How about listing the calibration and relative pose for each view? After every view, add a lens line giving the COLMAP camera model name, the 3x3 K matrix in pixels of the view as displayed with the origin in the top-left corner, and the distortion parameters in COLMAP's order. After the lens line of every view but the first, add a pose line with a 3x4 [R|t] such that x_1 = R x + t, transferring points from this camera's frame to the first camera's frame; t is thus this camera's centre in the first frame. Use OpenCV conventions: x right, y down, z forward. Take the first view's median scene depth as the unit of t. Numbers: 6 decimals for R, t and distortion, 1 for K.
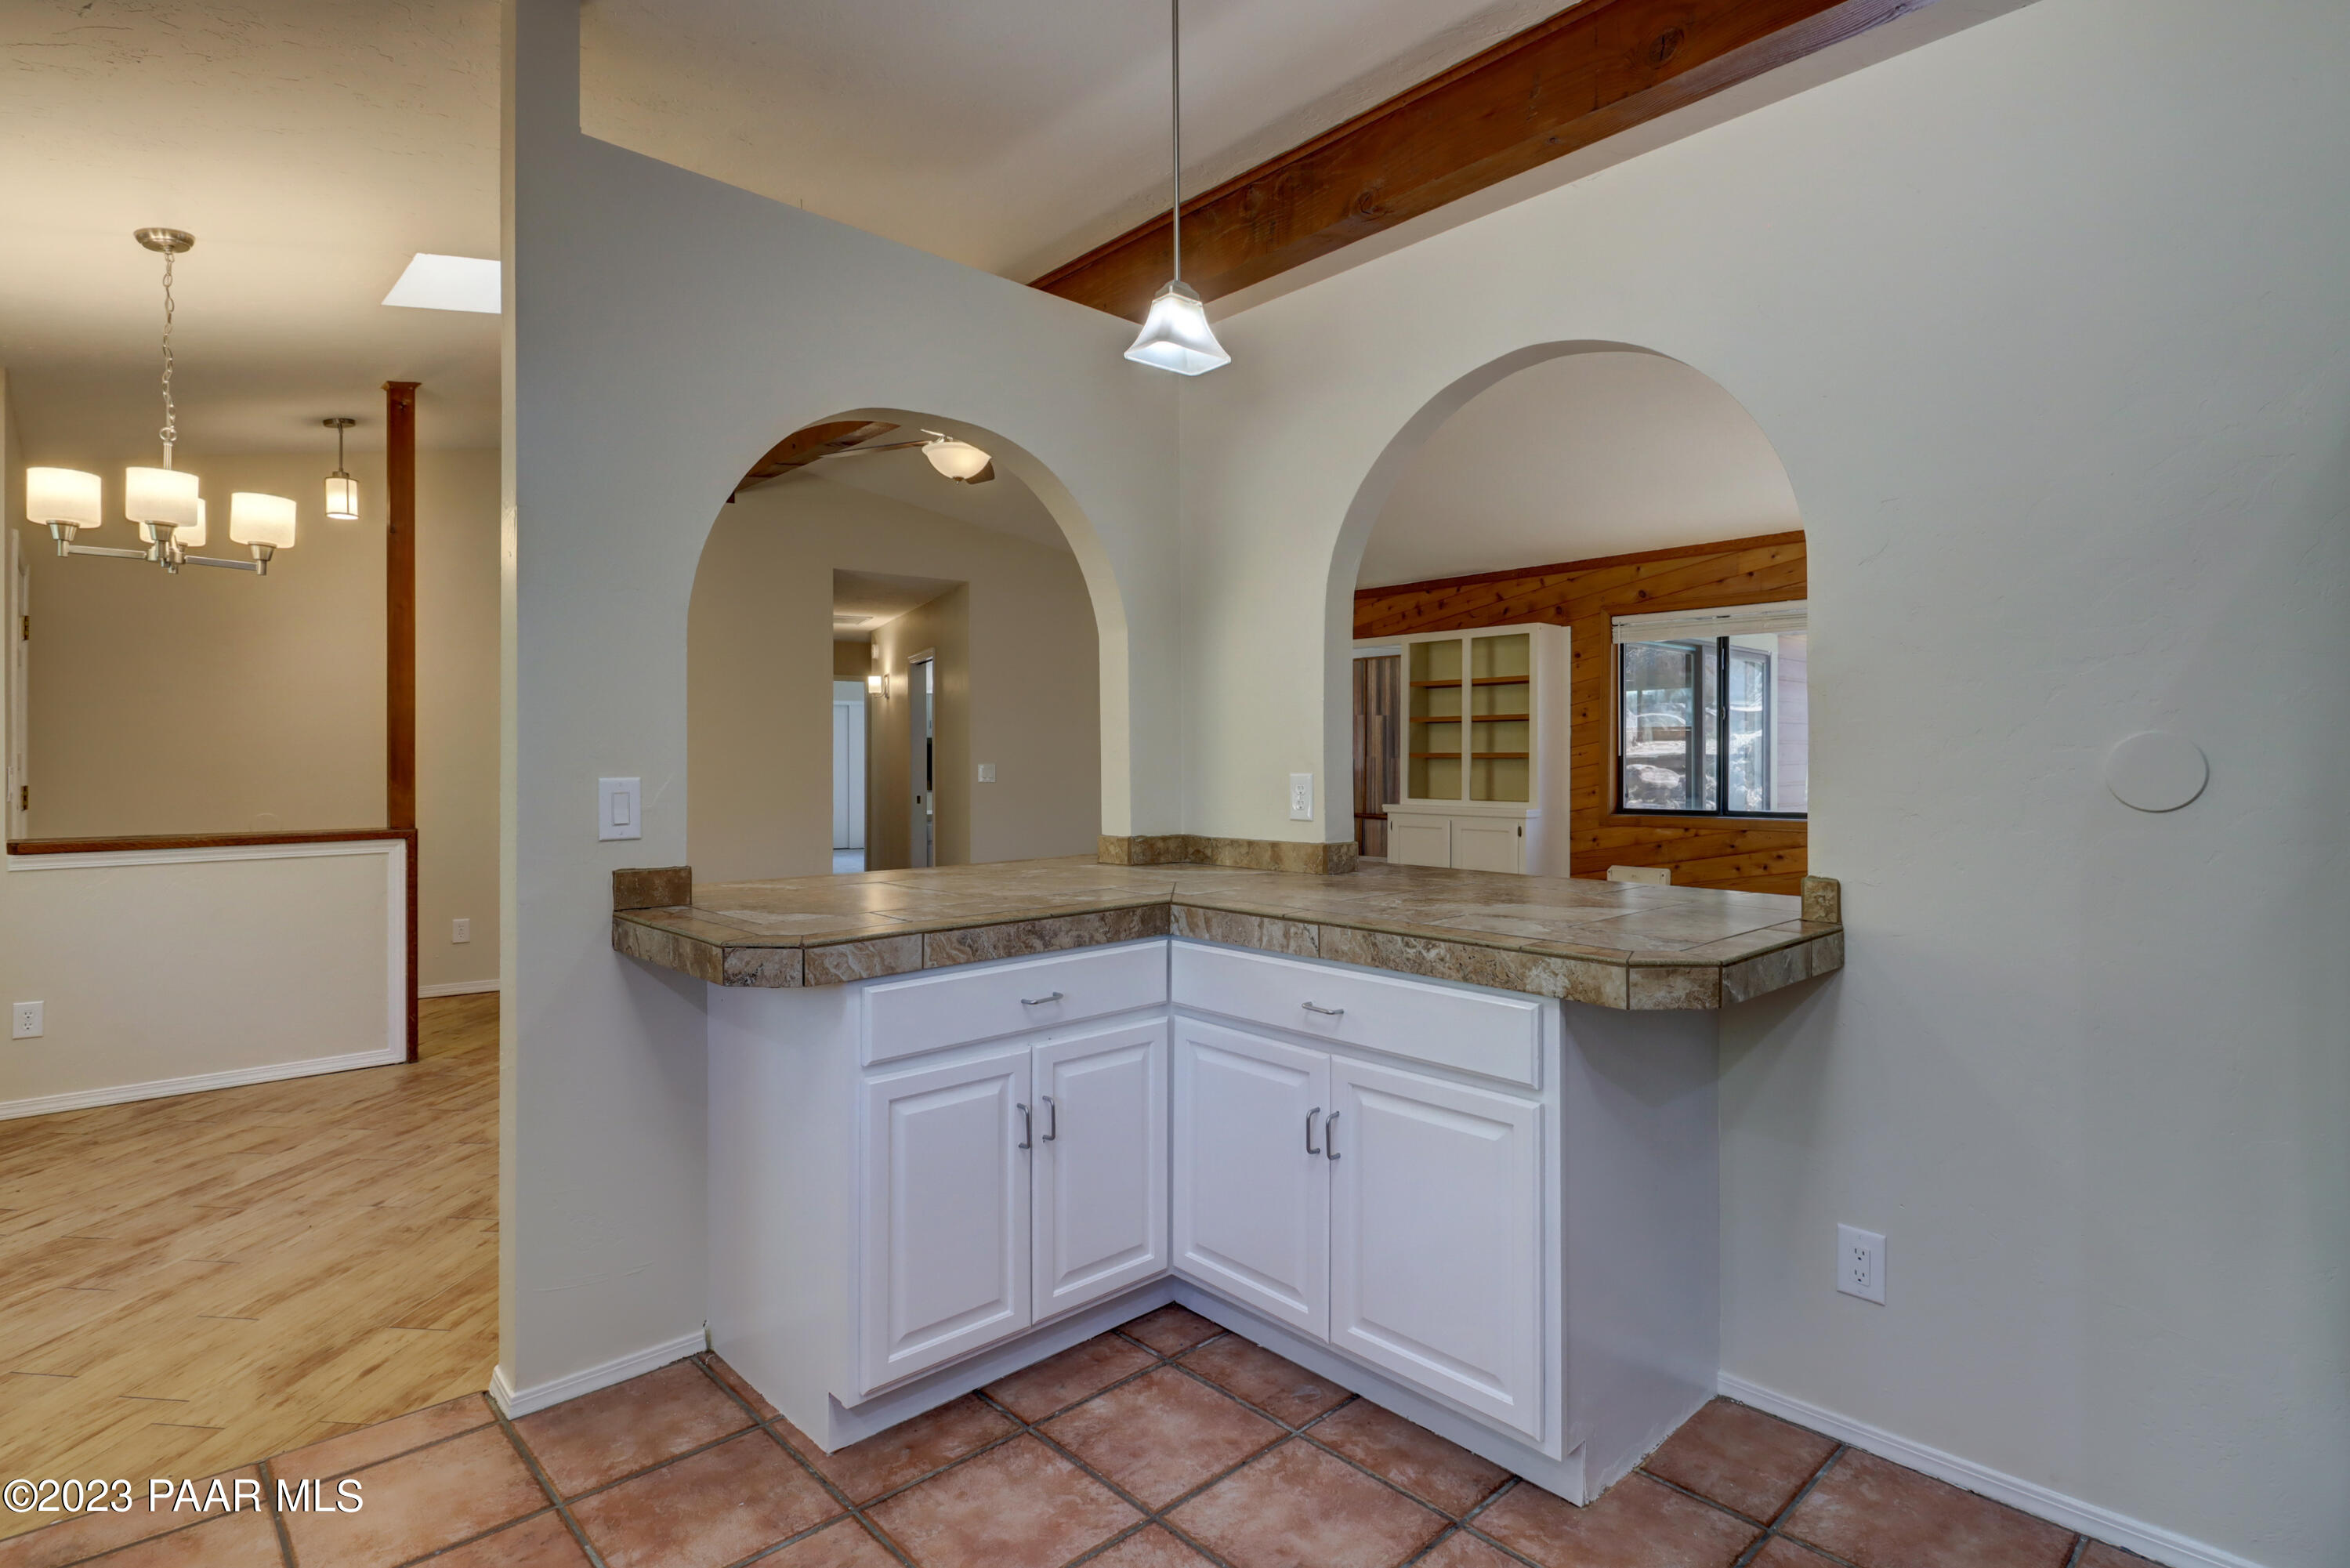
lens RADIAL K [[1179.0, 0, 1191.5], [0, 1179.0, 751.2], [0, 0, 1]] dist [0.005955, -0.010783]
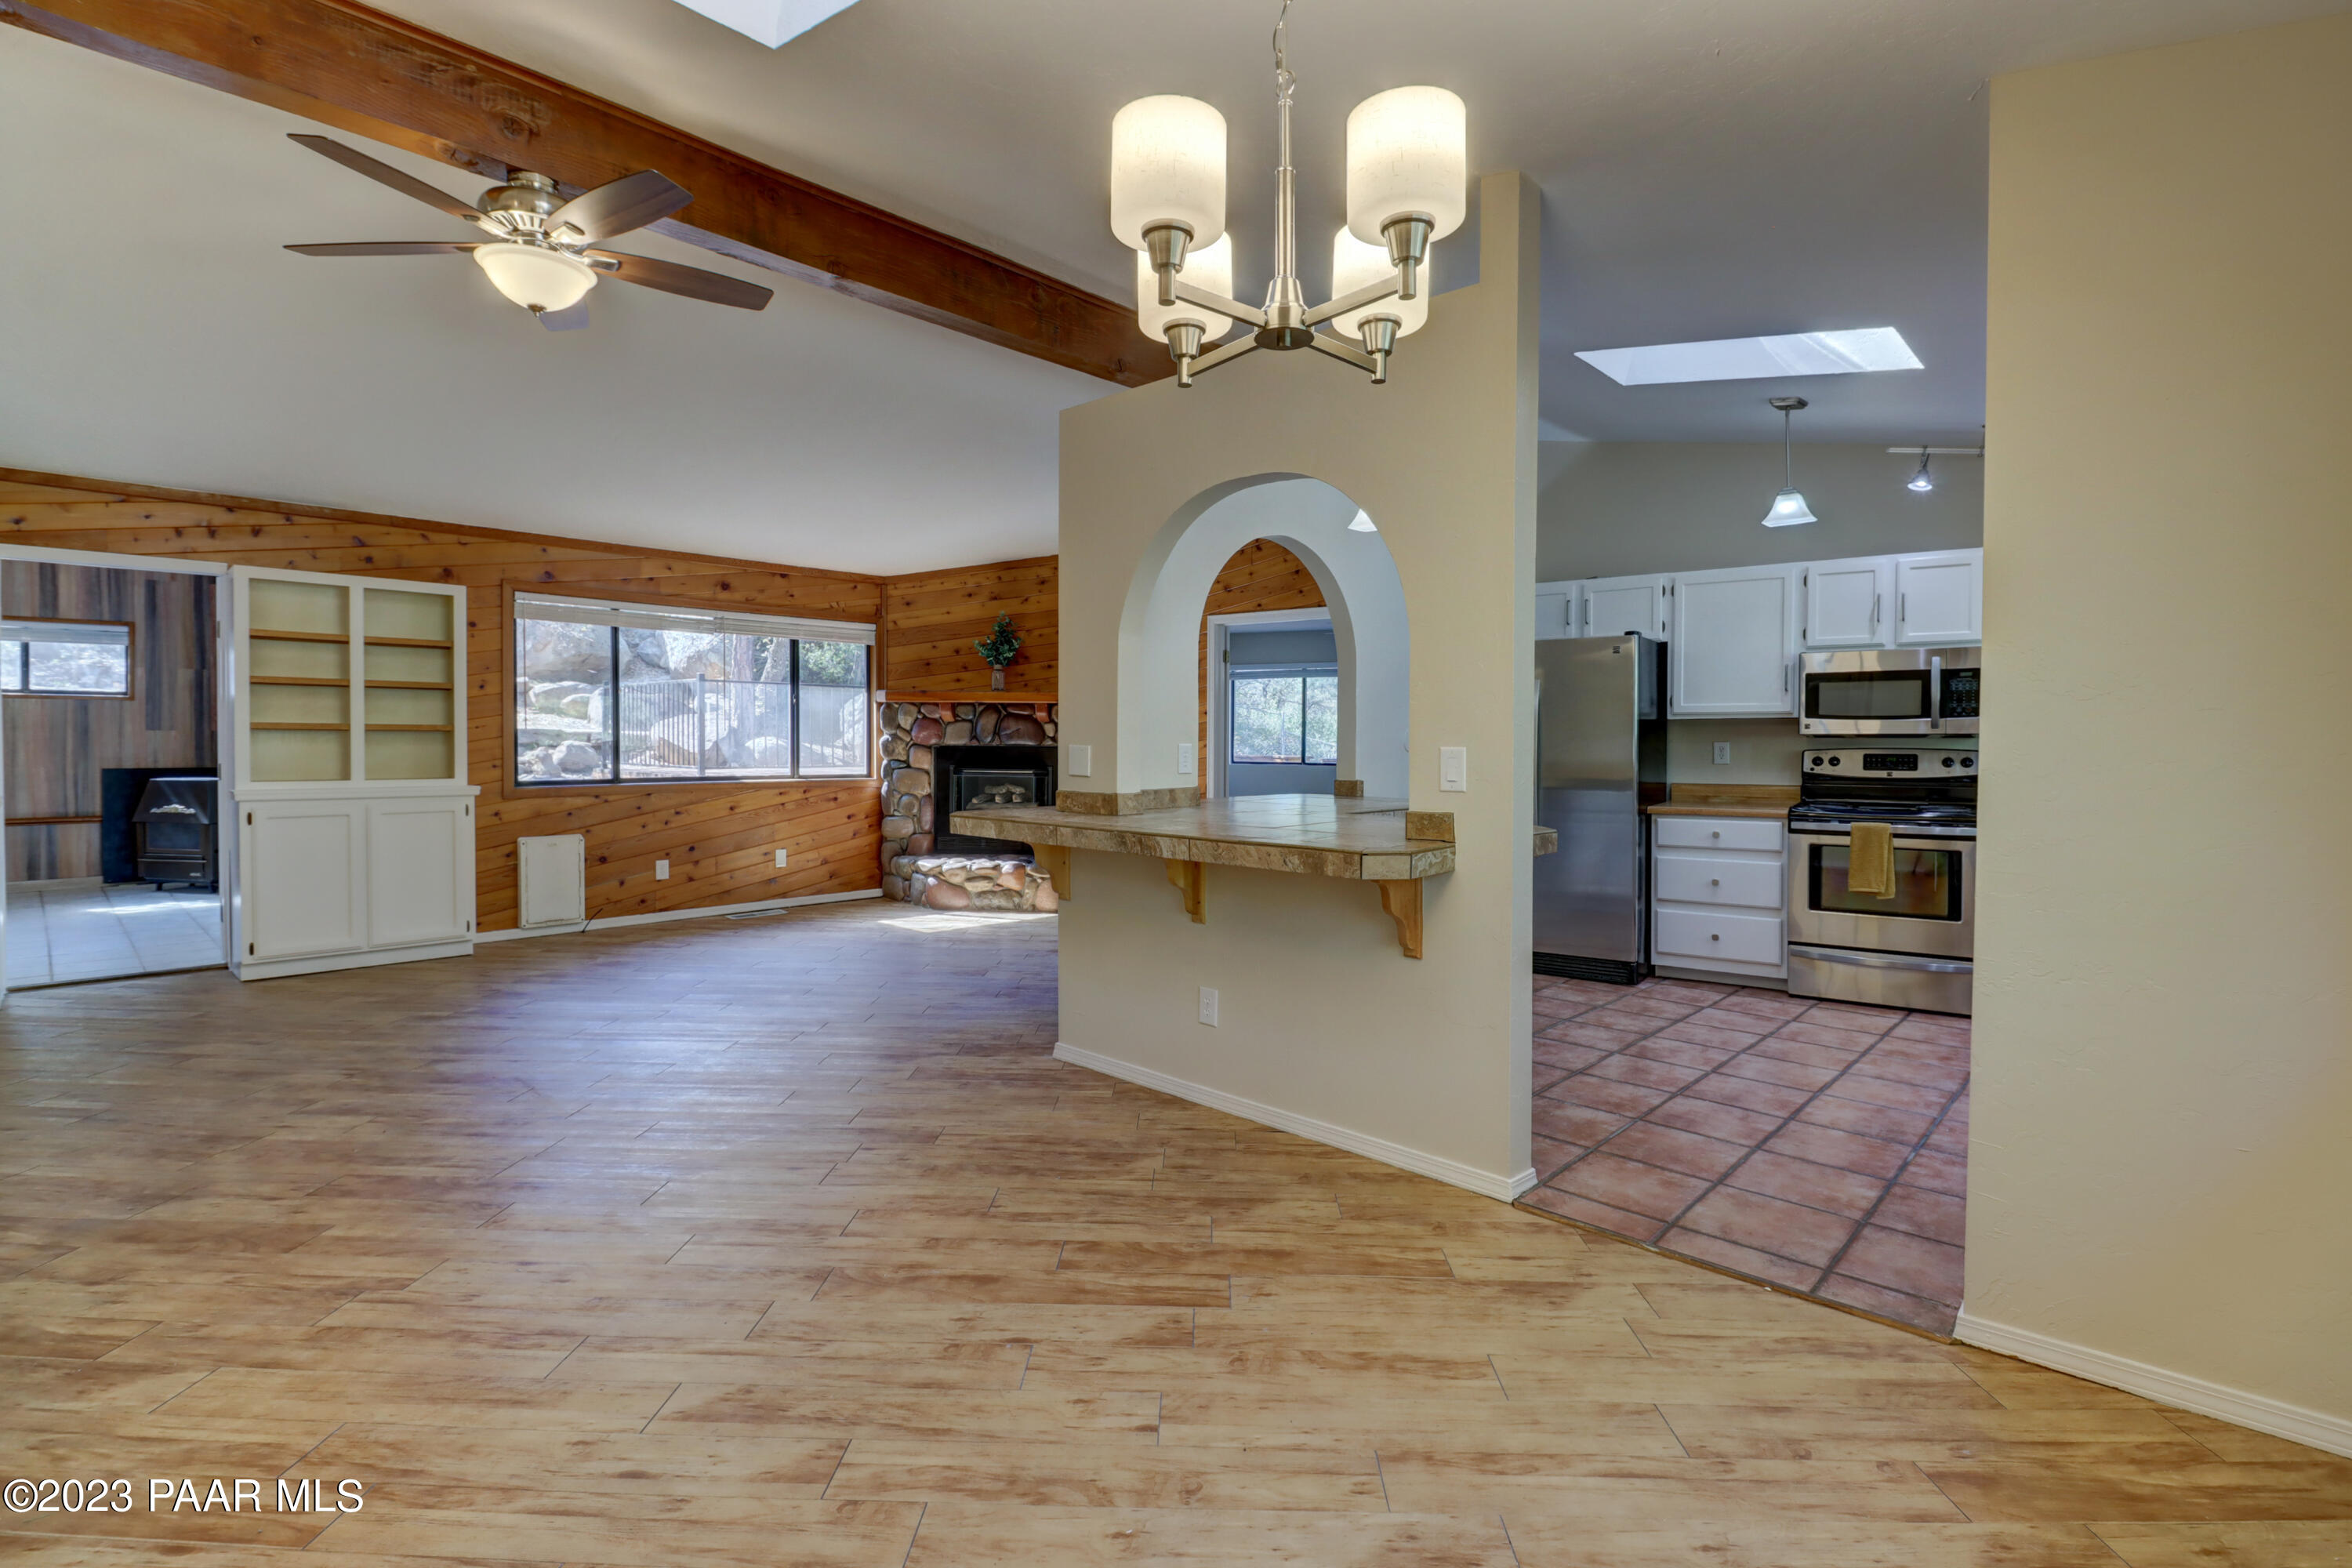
lens RADIAL K [[1106.4, 0, 1167.0], [0, 1106.4, 744.3], [0, 0, 1]] dist [0.005206, -0.011473]
pose [[-0.053841, -0.004904, 0.998537, -1.323783], [-0.011852, 0.999921, 0.004272, 0.013119], [-0.998479, -0.011605, -0.053895, 1.057072]]
